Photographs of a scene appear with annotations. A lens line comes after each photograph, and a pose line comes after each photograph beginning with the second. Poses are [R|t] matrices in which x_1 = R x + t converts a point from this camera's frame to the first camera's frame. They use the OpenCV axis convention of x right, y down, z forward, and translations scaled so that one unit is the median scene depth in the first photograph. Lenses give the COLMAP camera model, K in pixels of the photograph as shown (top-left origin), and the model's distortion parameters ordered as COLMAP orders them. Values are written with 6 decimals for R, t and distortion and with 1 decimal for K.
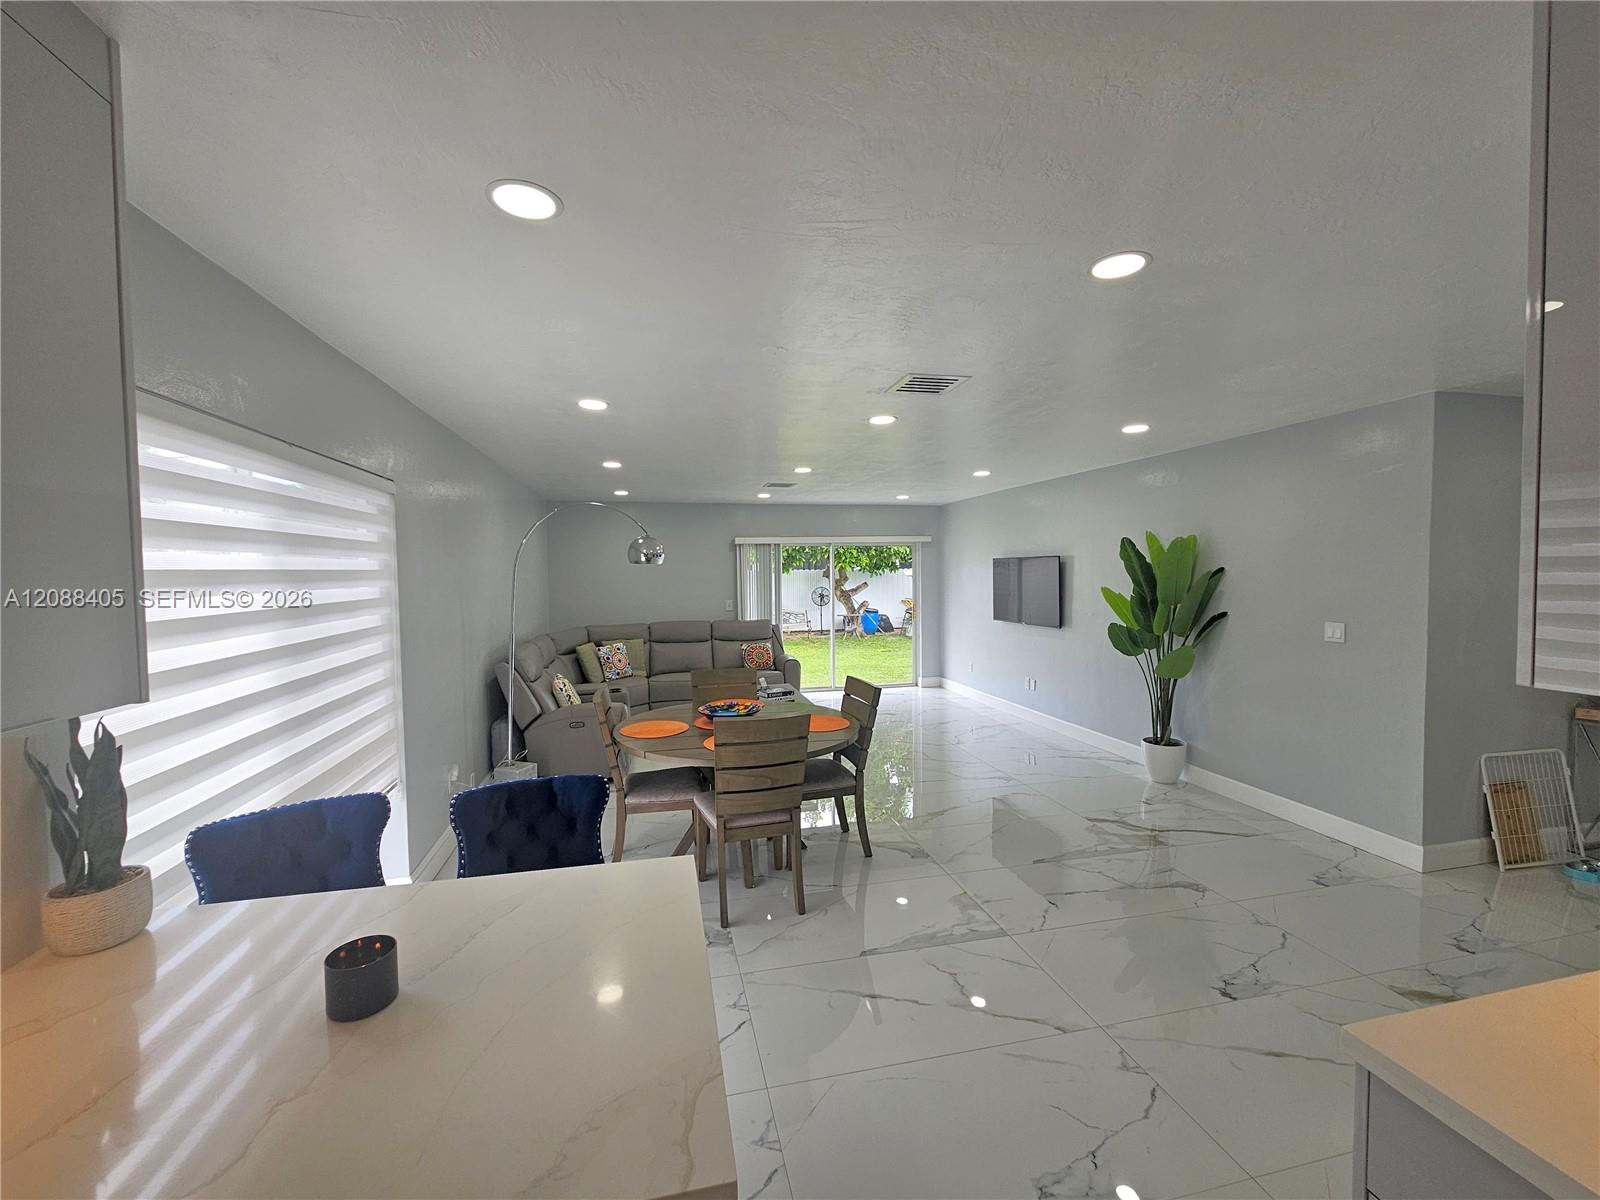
lens RADIAL K [[657.0, 0, 796.6], [0, 657.0, 605.2], [0, 0, 1]] dist [-0.005164, 0.002134]
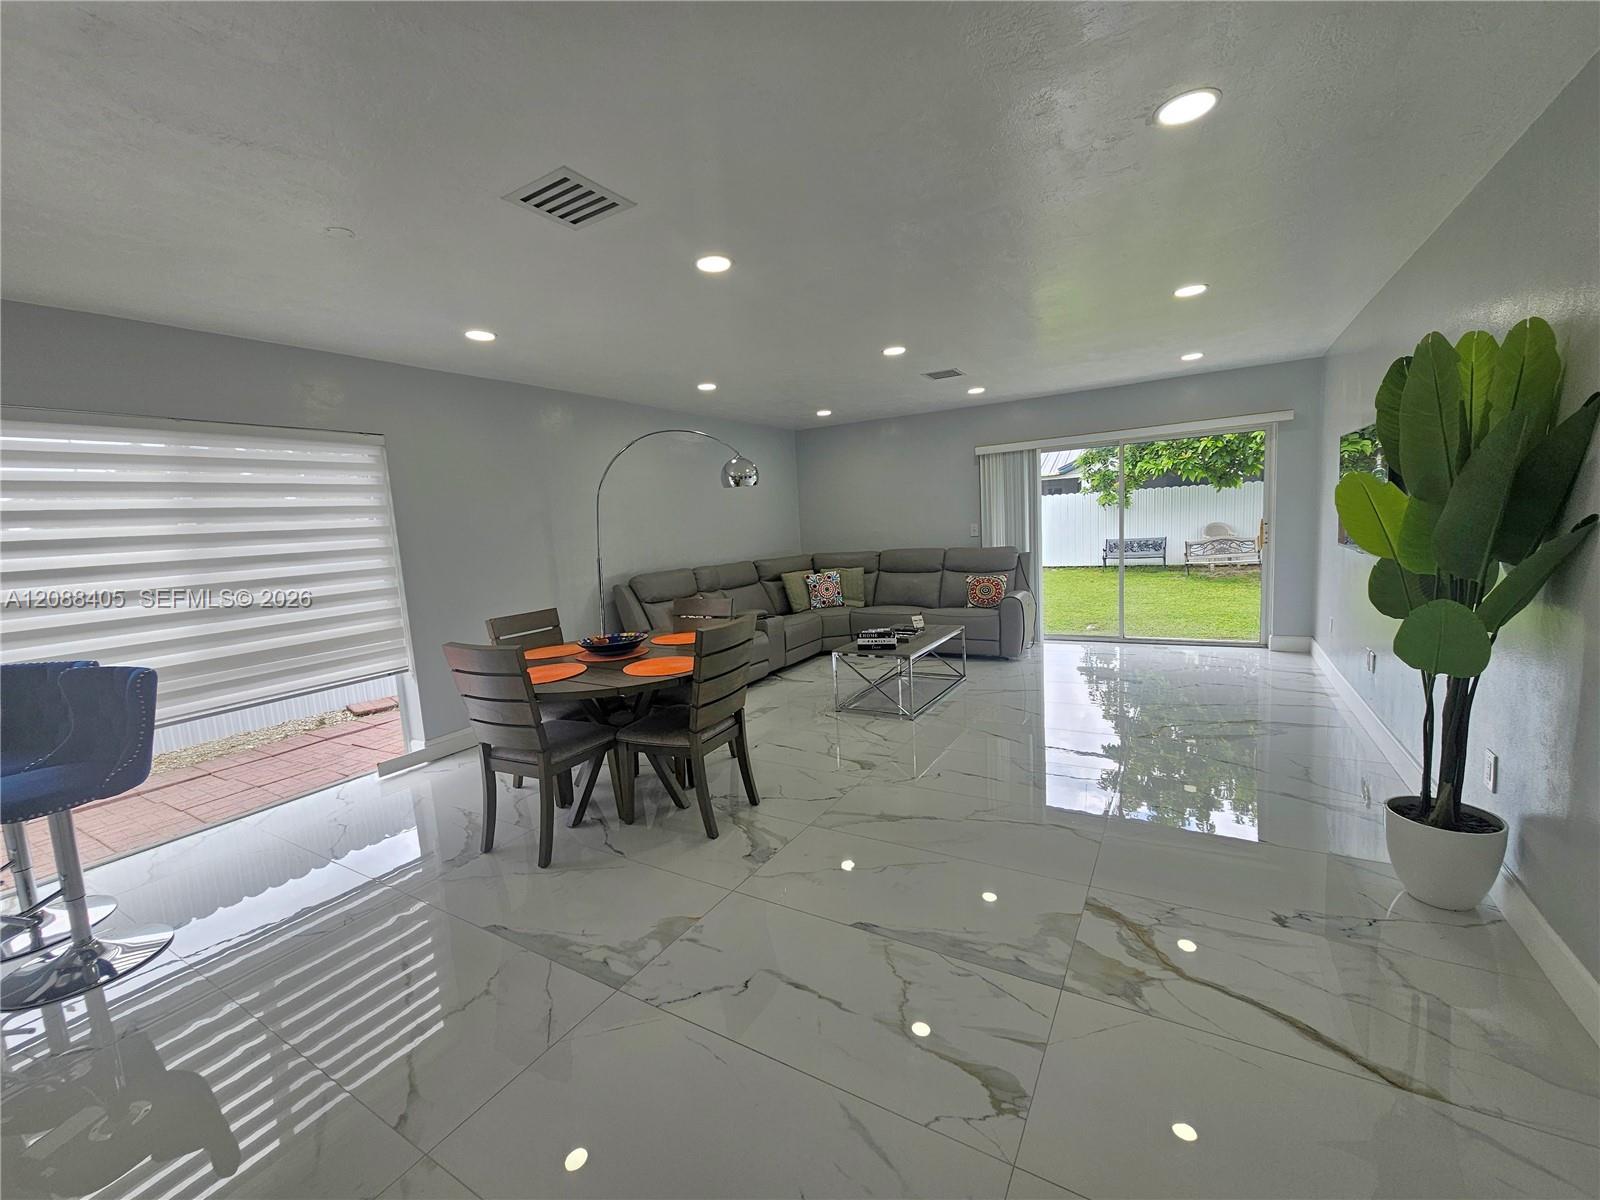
lens RADIAL K [[657.0, 0, 795.5], [0, 657.0, 600.8], [0, 0, 1]] dist [-0.005164, 0.002134]
pose [[0.720929, 0.052677, -0.691004, 0.501484], [0.015088, 0.995678, 0.091643, 0.015538], [0.692845, -0.076494, 0.717018, 0.359382]]
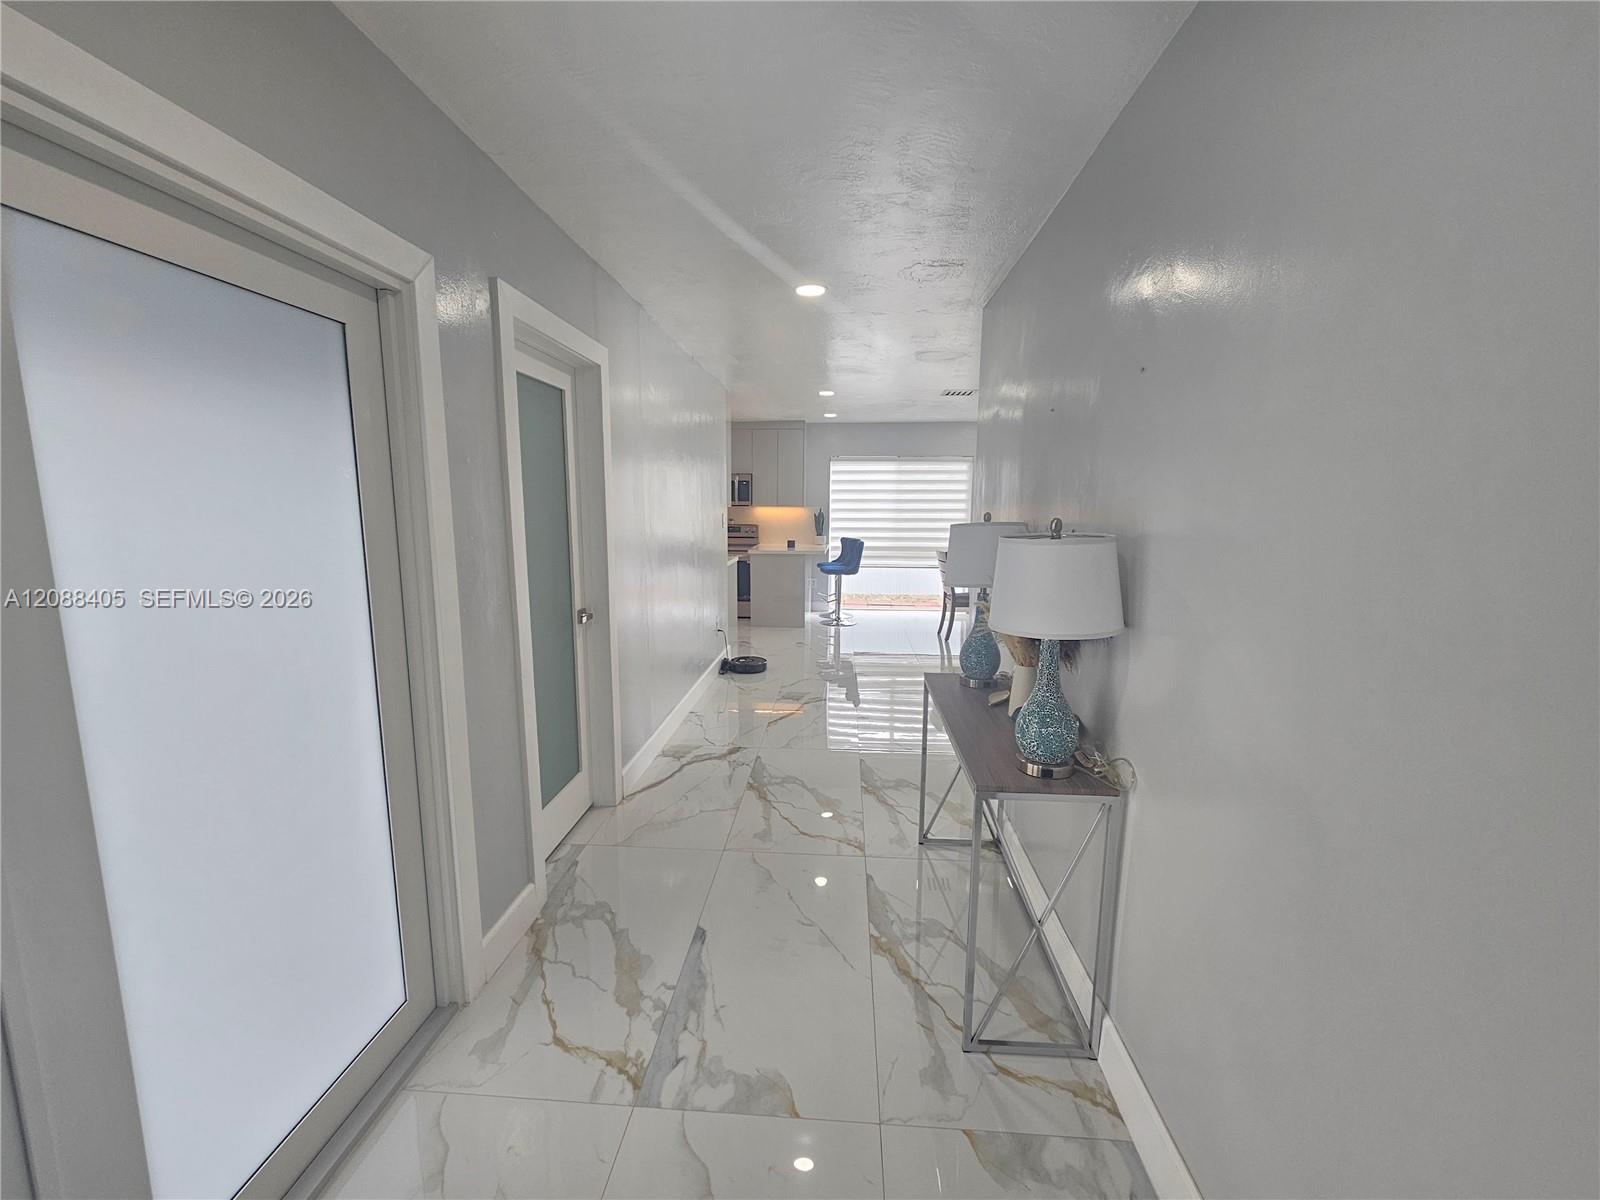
lens RADIAL K [[657.0, 0, 791.0], [0, 657.0, 598.7], [0, 0, 1]] dist [-0.005164, 0.002134]
pose [[-0.301435, 0.147337, -0.942034, 1.324071], [-0.050125, 0.984174, 0.169967, -0.019559], [0.952168, 0.098453, -0.289280, 0.656646]]
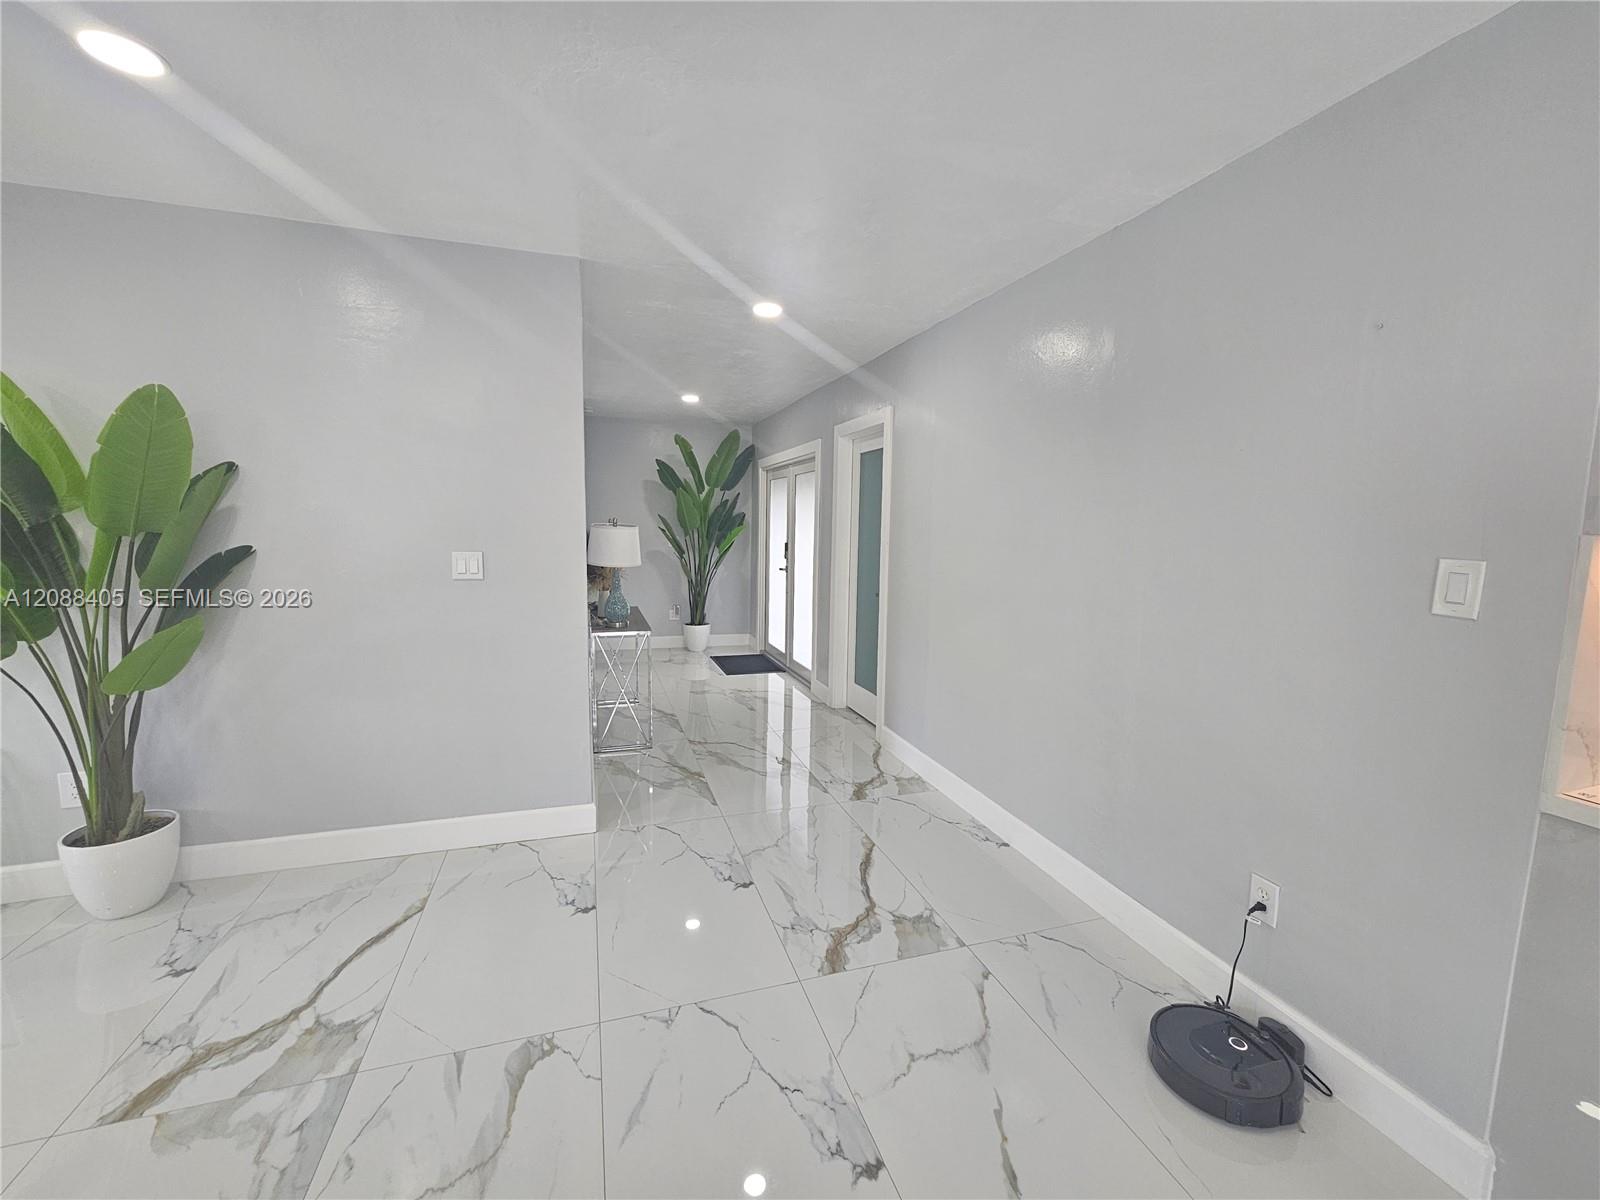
lens RADIAL K [[657.0, 0, 799.5], [0, 657.0, 598.3], [0, 0, 1]] dist [-0.005164, 0.002134]
pose [[-0.088858, -0.104242, 0.990575, 0.062407], [0.035146, 0.993561, 0.107709, 0.009713], [-0.995424, 0.044385, -0.084622, 0.506332]]
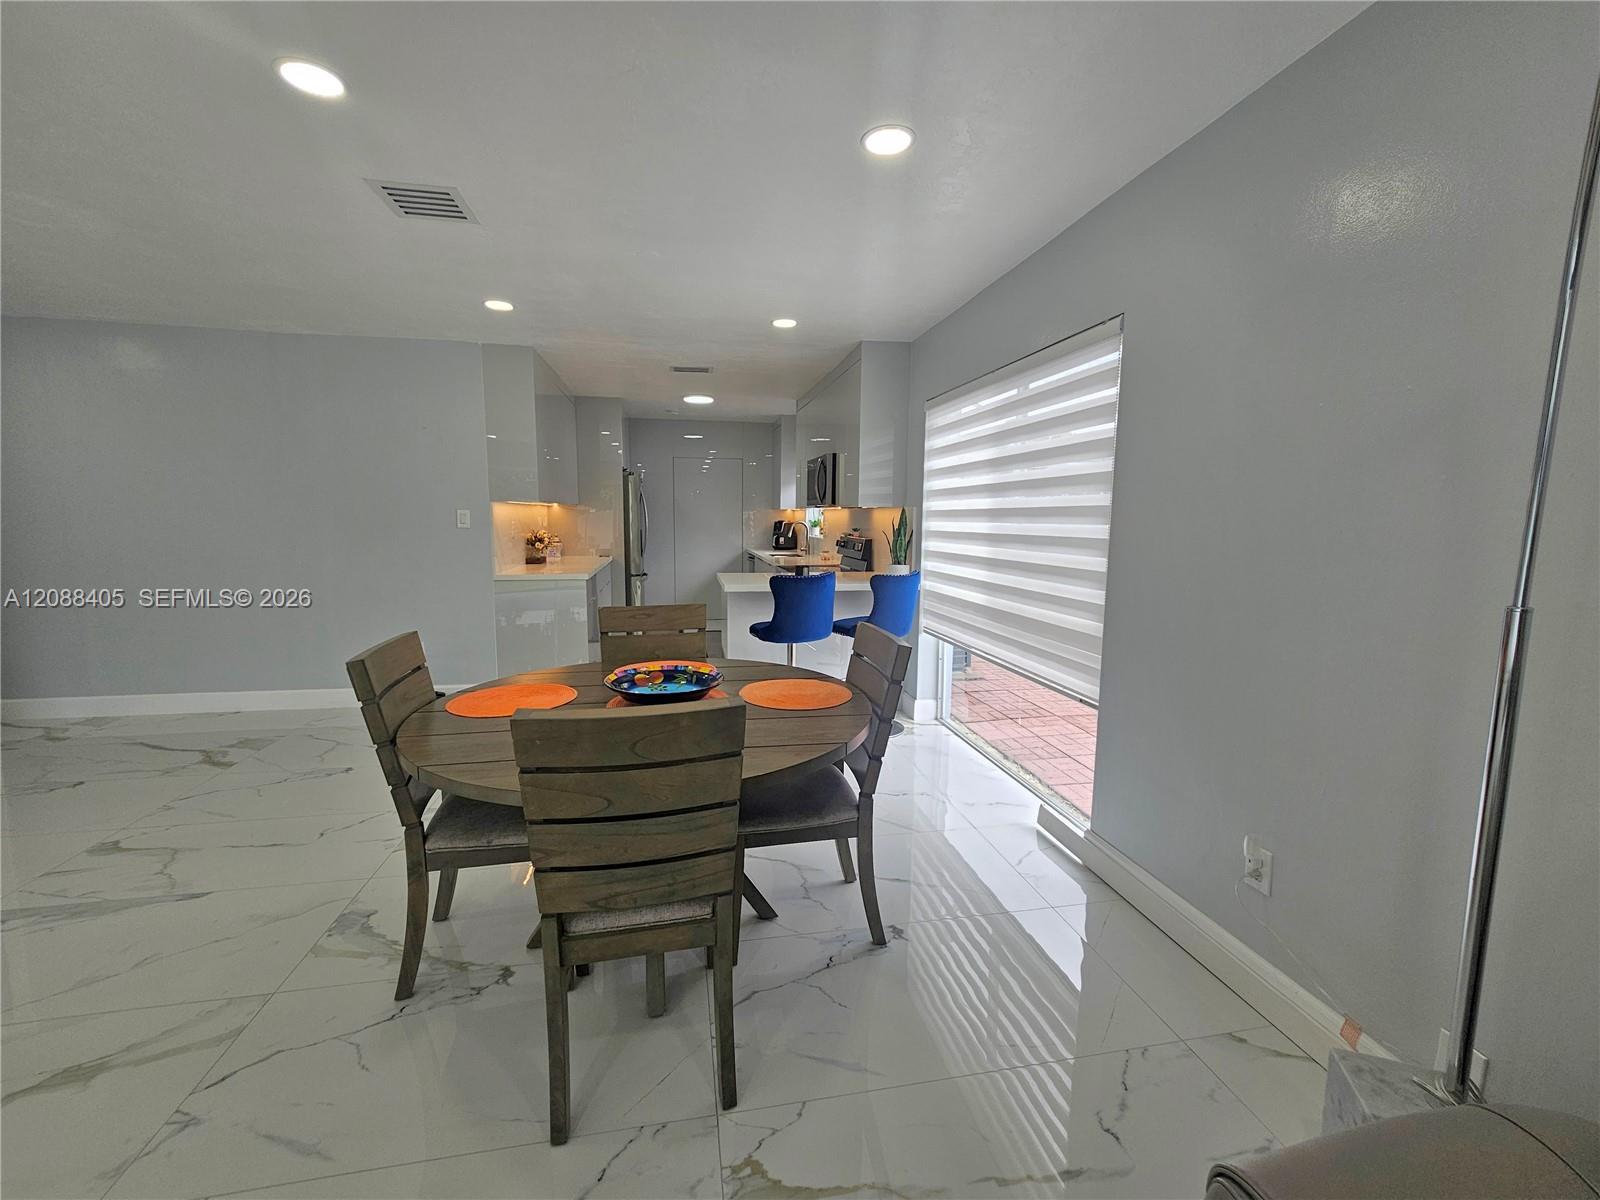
lens RADIAL K [[657.0, 0, 800.3], [0, 657.0, 595.6], [0, 0, 1]] dist [-0.005164, 0.002134]
pose [[-0.999459, -0.001486, 0.032852, -0.161606], [0.004186, 0.985104, 0.171906, -0.002231], [-0.032618, 0.171951, -0.984565, 1.056388]]
